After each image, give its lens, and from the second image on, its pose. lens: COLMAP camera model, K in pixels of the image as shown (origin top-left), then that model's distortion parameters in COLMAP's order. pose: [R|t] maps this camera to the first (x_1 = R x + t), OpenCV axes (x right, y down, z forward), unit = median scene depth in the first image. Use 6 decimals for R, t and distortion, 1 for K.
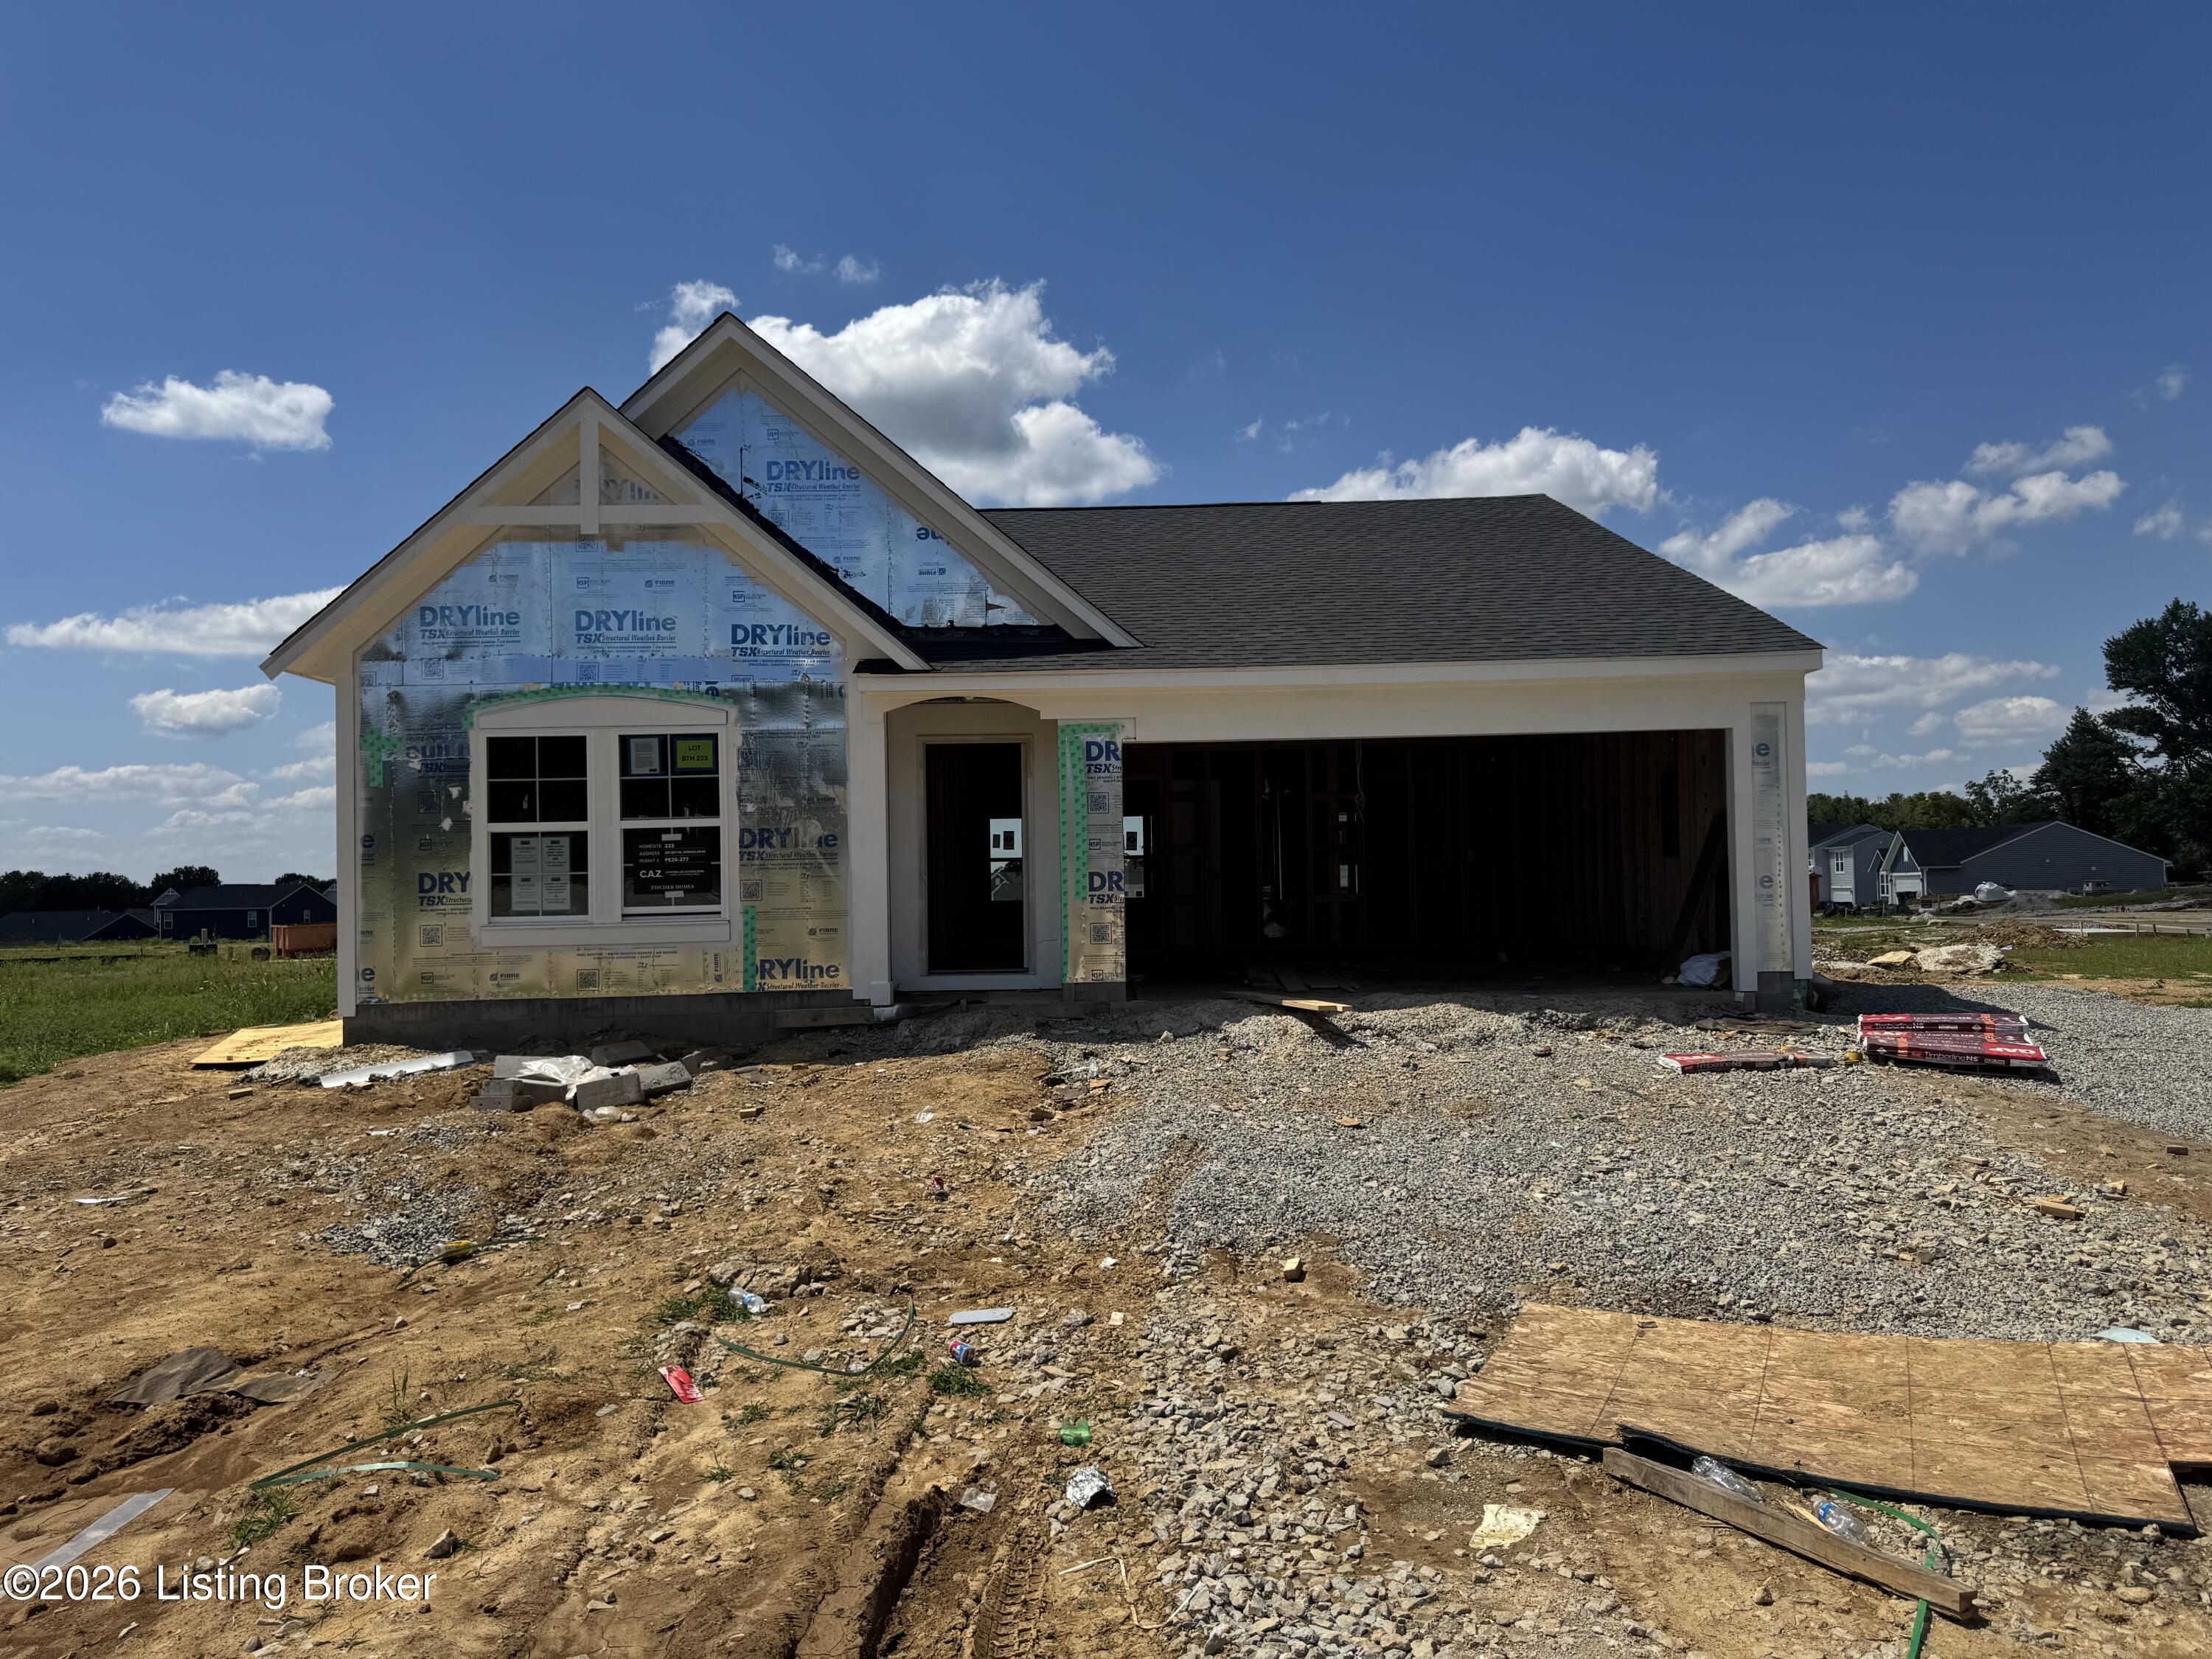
lens RADIAL K [[1607.8, 0, 1107.7], [0, 1607.8, 824.0], [0, 0, 1]] dist [0.049341, -0.041776]
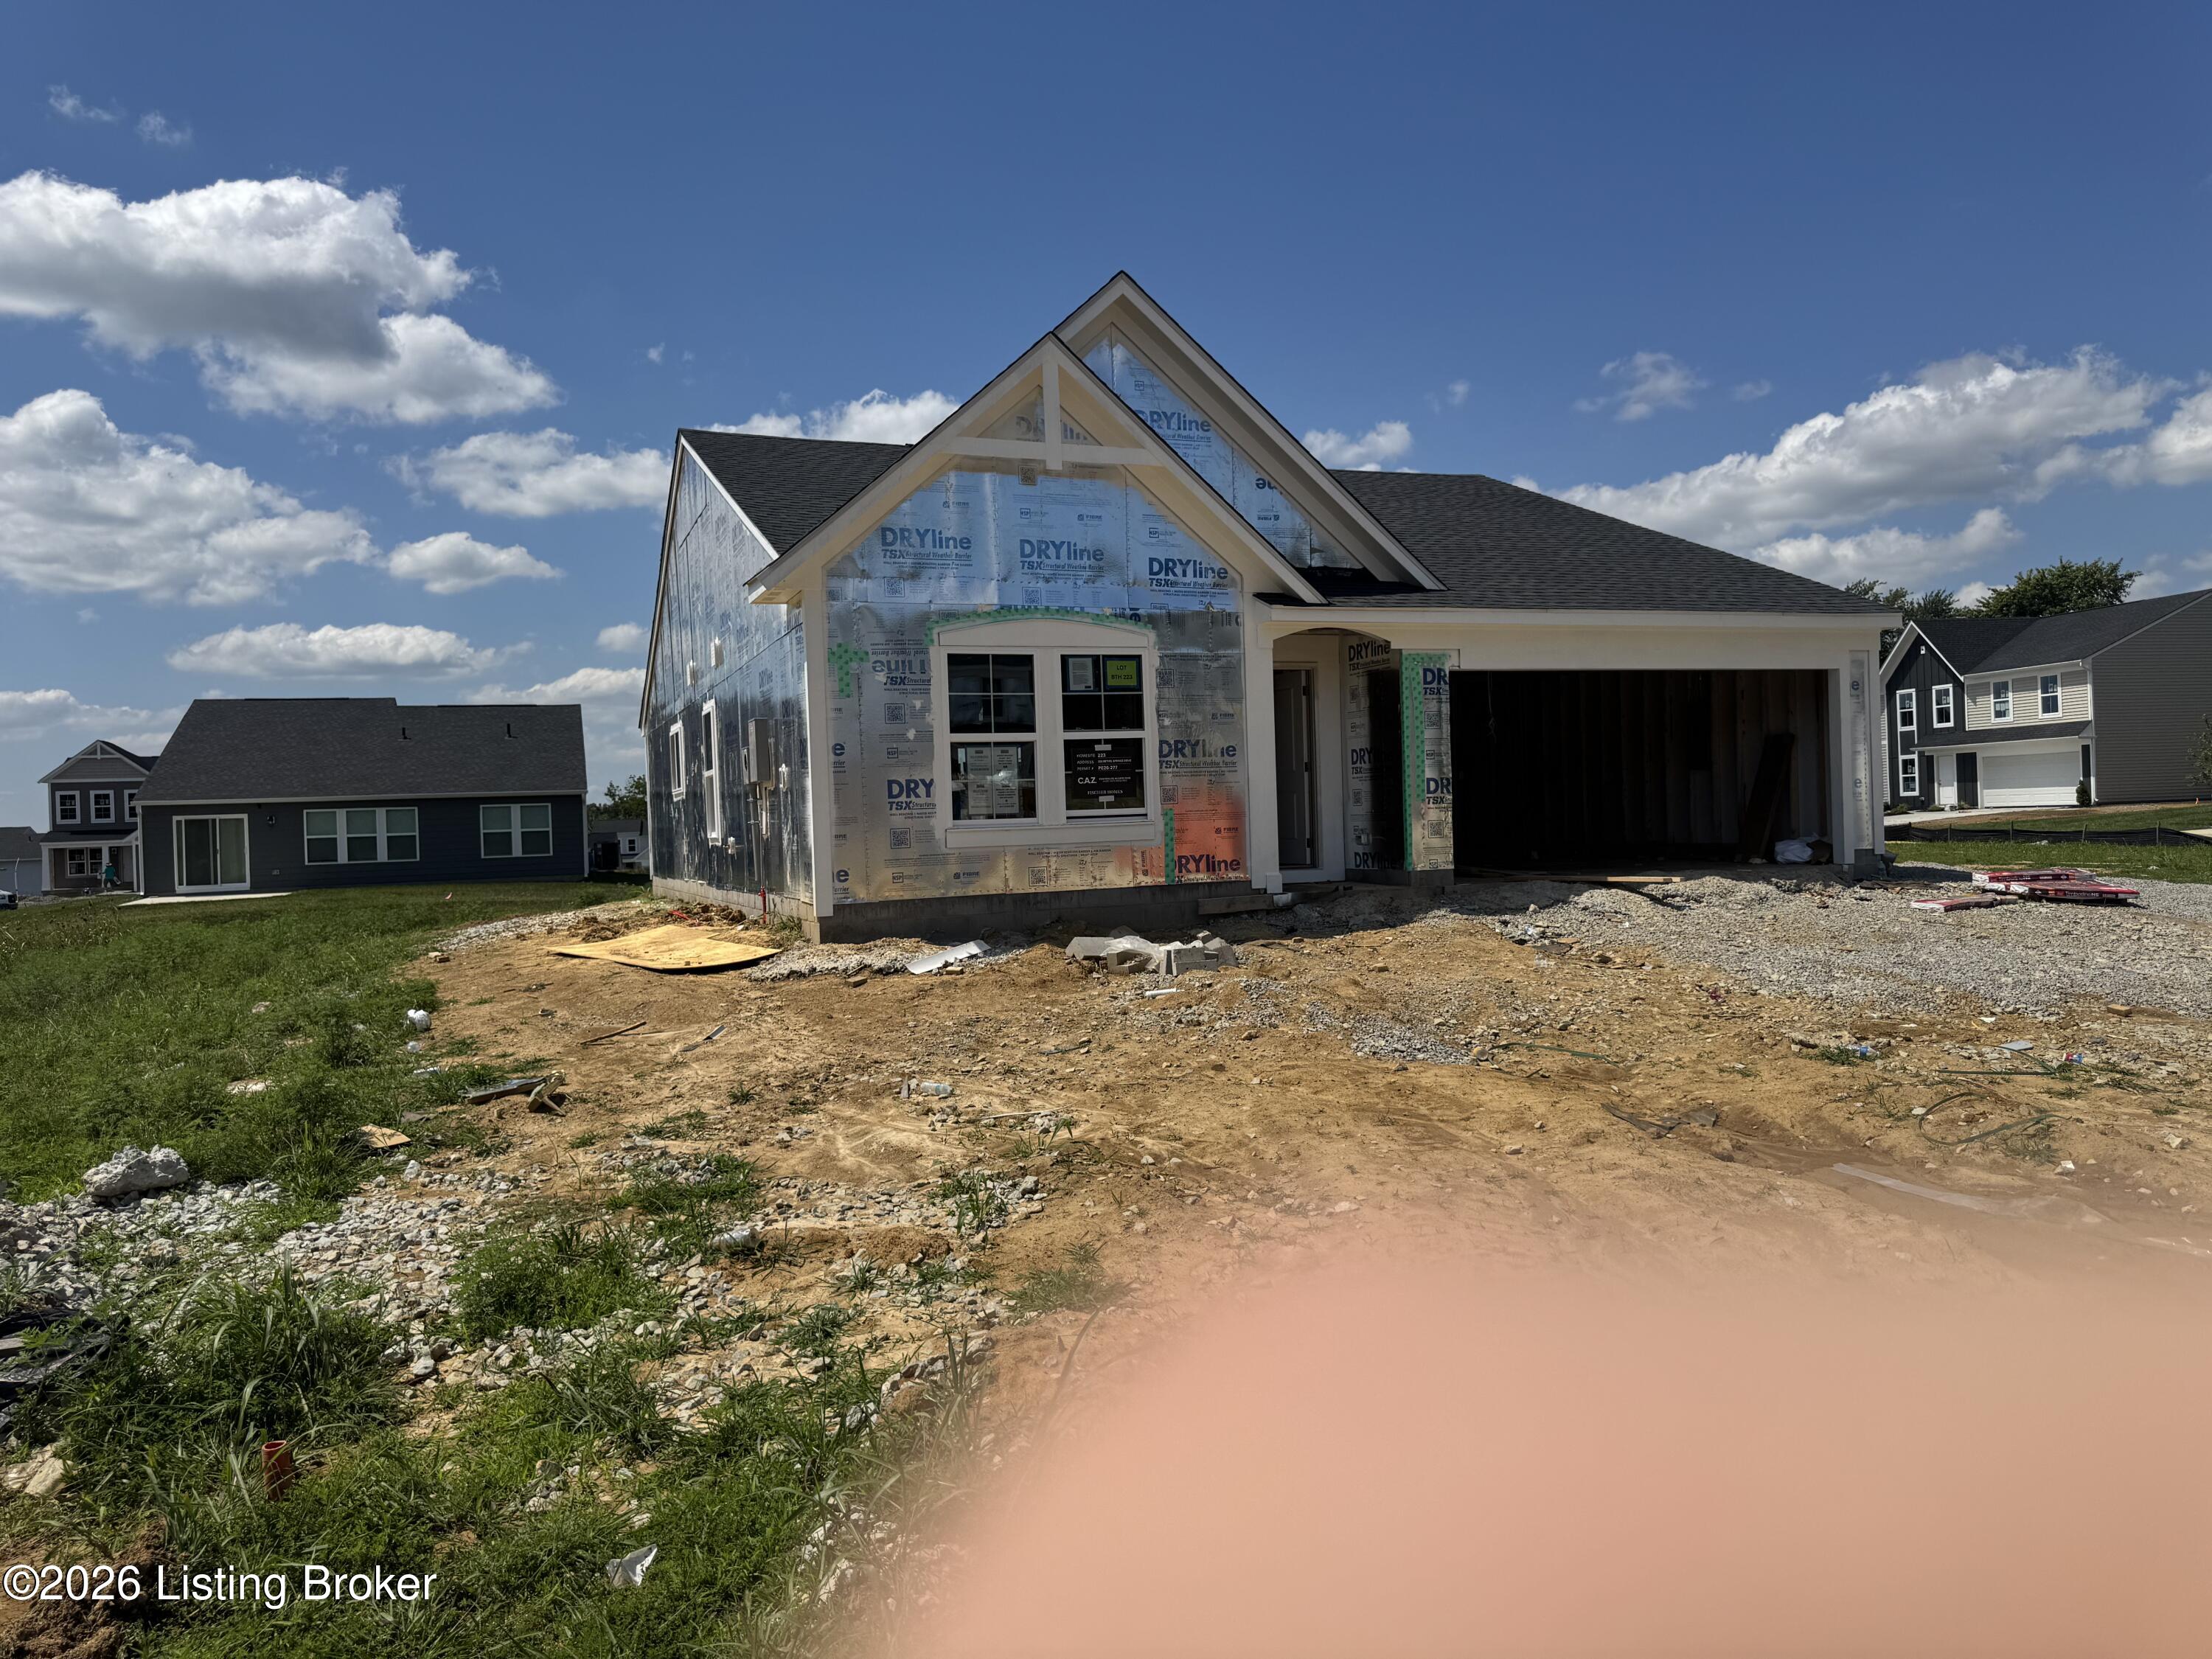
lens RADIAL K [[1607.8, 0, 1109.5], [0, 1607.8, 832.6], [0, 0, 1]] dist [0.049341, -0.041776]
pose [[0.933973, -0.015644, 0.357002, -0.663687], [0.002603, 0.999313, 0.036979, 0.025877], [-0.357335, -0.033608, 0.933371, -0.039350]]
